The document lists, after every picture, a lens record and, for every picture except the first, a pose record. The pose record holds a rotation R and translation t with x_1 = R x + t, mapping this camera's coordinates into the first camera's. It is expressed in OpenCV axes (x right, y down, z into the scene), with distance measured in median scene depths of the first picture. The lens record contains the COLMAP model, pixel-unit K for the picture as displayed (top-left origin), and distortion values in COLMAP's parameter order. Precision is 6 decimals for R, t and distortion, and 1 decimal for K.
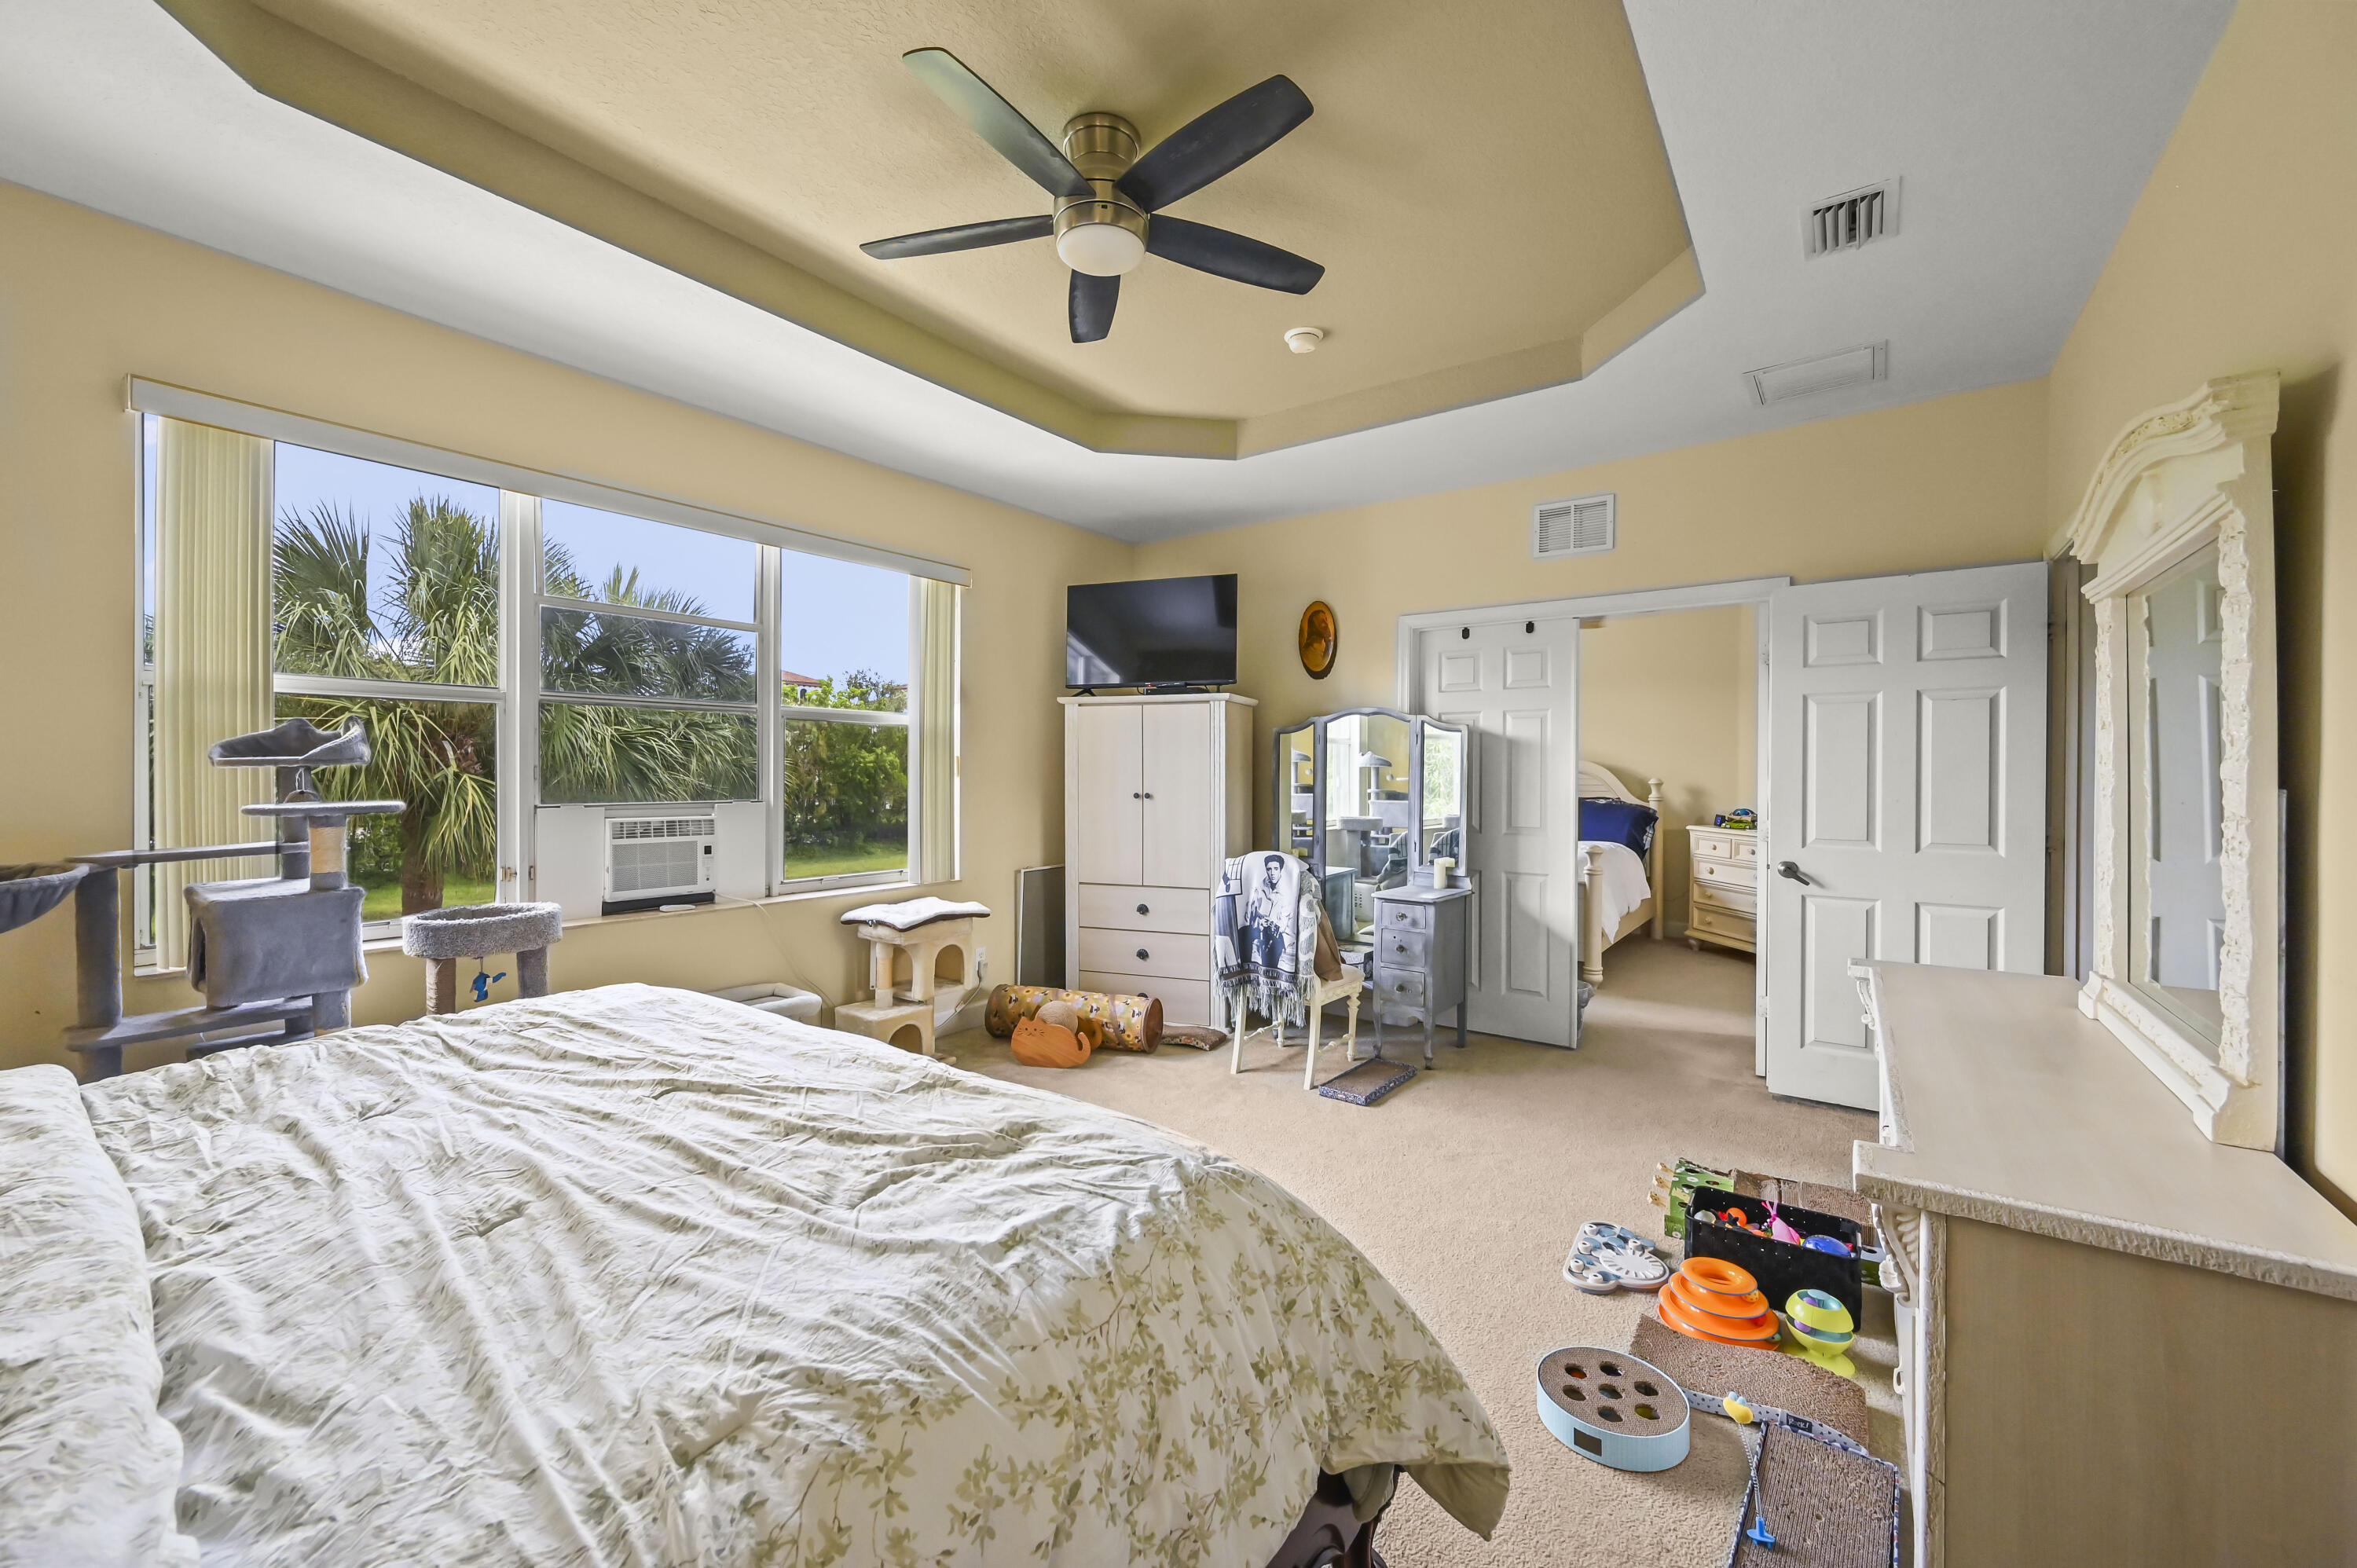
lens RADIAL K [[930.8, 0, 1176.0], [0, 930.8, 768.1], [0, 0, 1]] dist [-0.002255, 0.000003]
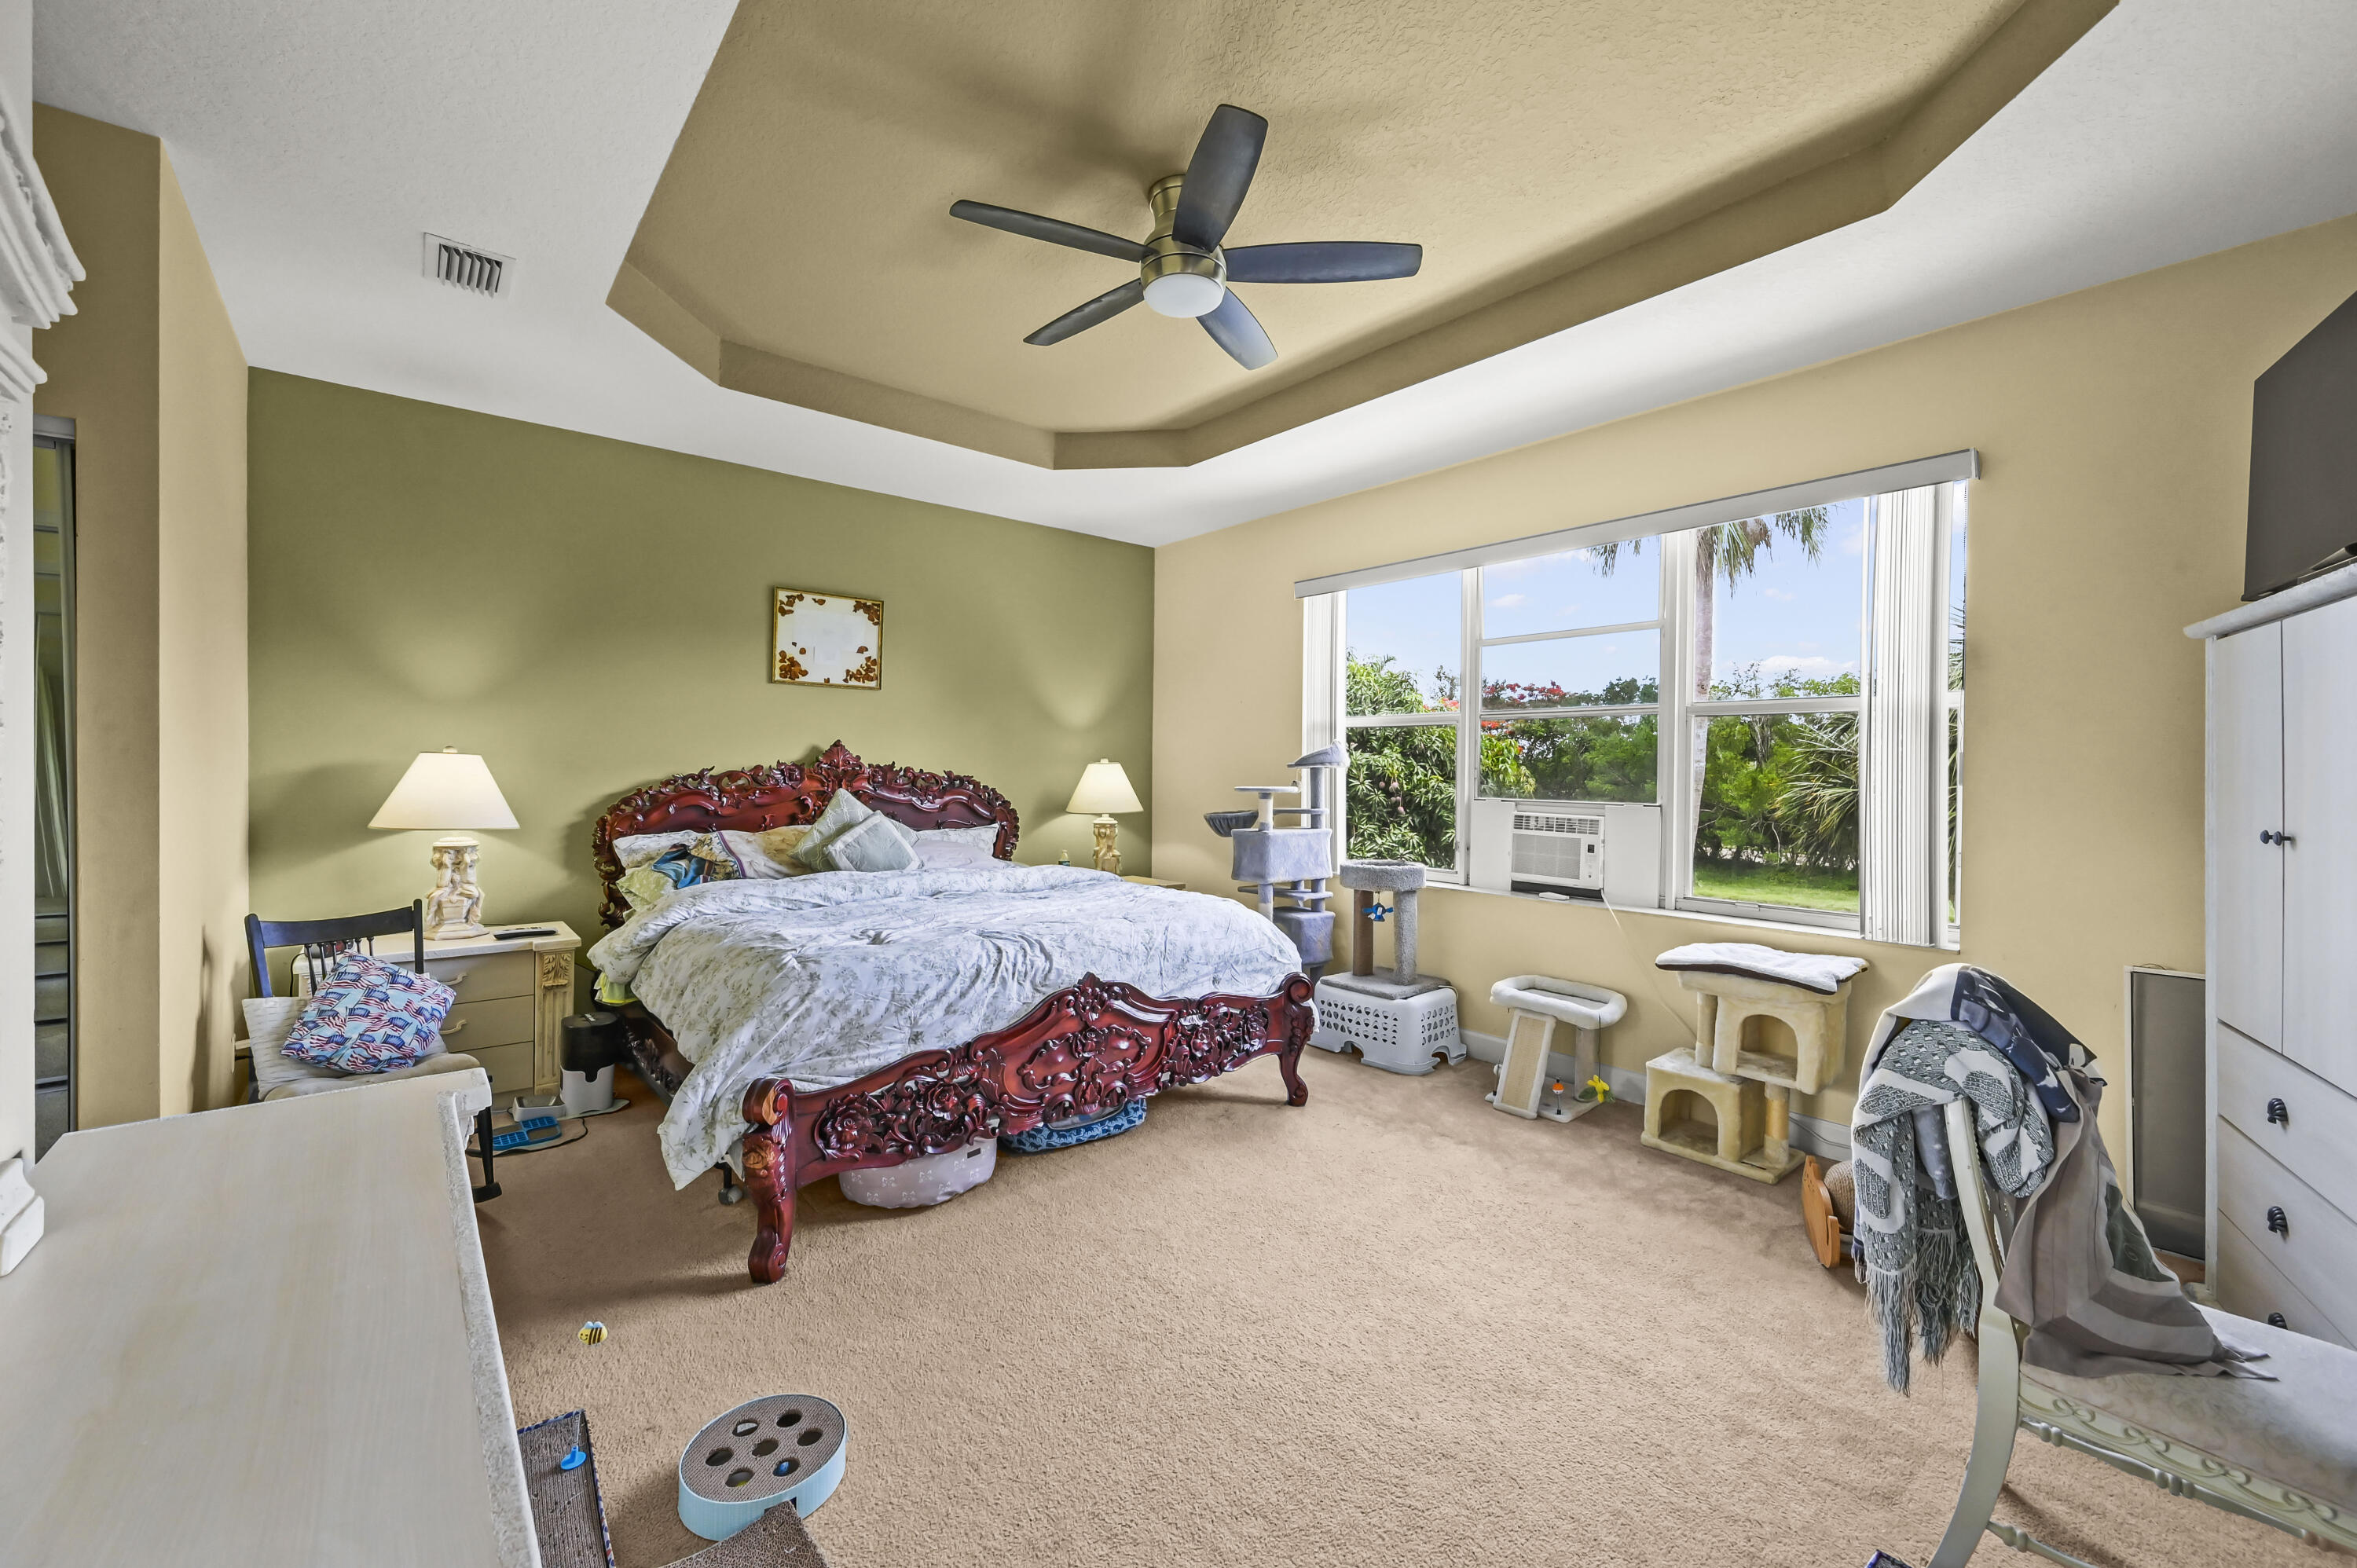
lens RADIAL K [[930.8, 0, 1176.0], [0, 930.8, 768.1], [0, 0, 1]] dist [-0.002255, 0.000003]
pose [[-0.245530, -0.003103, -0.969384, 0.655038], [-0.002789, 0.999993, -0.002495, 0.001137], [0.969385, 0.002092, -0.245537, 0.841476]]
